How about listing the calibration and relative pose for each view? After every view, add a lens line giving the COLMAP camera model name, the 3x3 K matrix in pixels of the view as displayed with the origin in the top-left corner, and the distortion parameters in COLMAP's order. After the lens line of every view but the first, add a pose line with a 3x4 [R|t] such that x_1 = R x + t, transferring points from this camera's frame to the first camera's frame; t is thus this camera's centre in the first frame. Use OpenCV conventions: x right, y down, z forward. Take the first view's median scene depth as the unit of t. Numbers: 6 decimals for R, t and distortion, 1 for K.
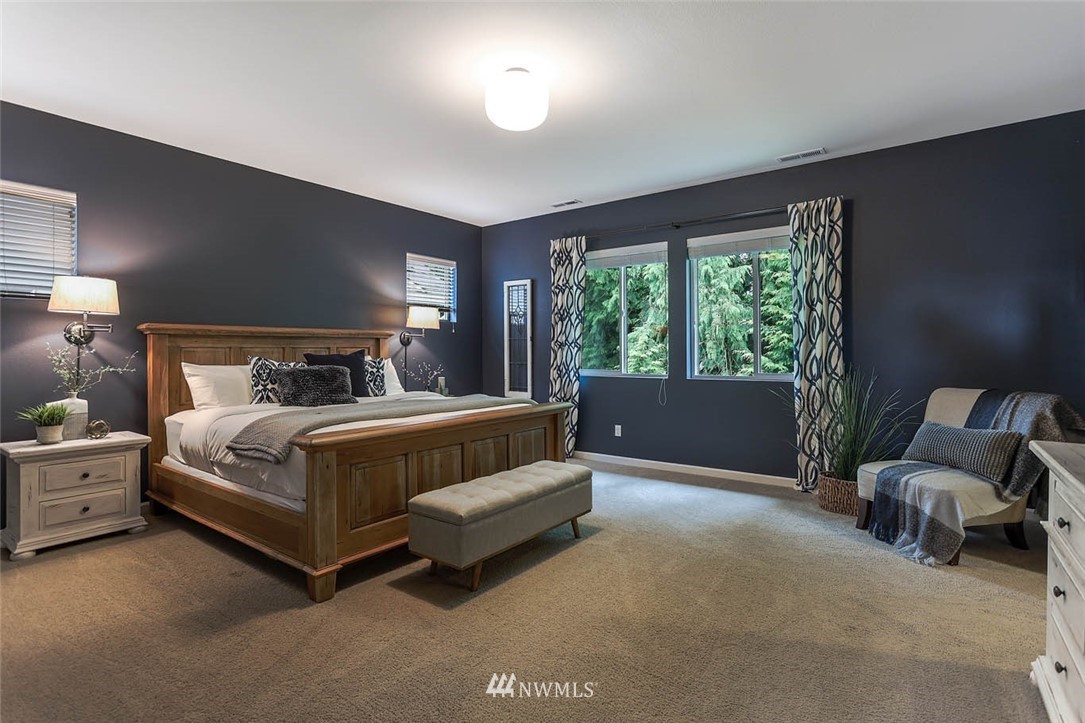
lens RADIAL K [[523.5, 0, 551.5], [0, 523.5, 352.3], [0, 0, 1]] dist [0.010699, 0.001836]
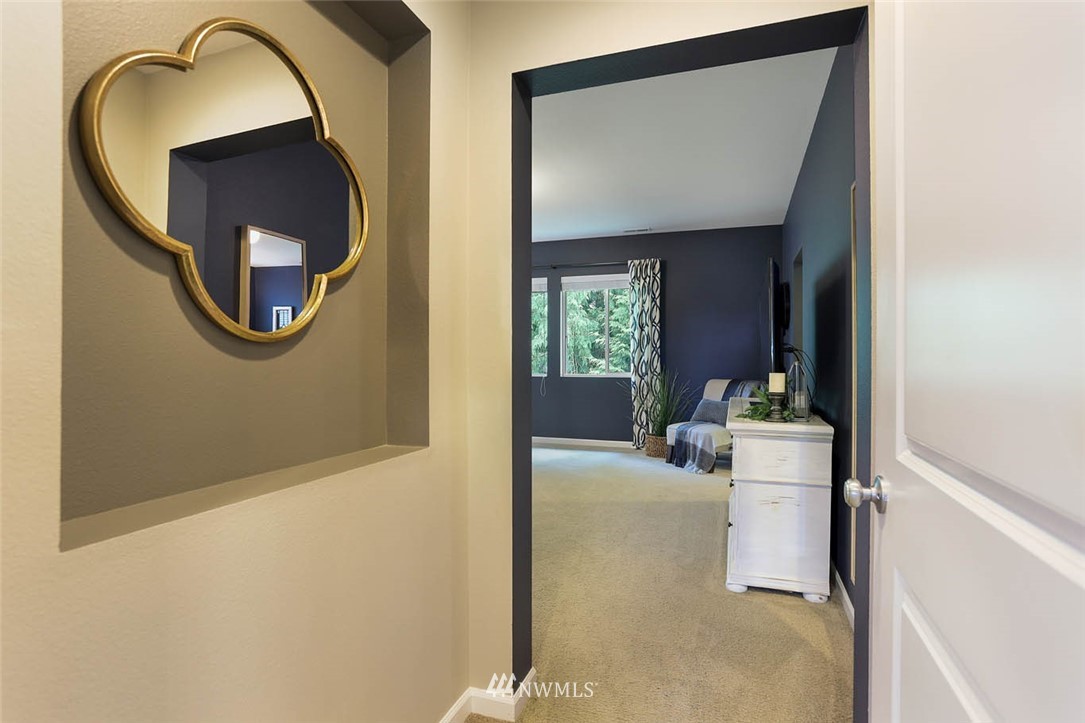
lens RADIAL K [[523.5, 0, 538.6], [0, 523.5, 358.3], [0, 0, 1]] dist [0.010699, 0.001836]
pose [[0.964330, 0.004647, 0.264662, -0.202136], [-0.004781, 0.999989, -0.000136, 0.002335], [-0.264660, -0.001135, 0.964341, -0.398157]]
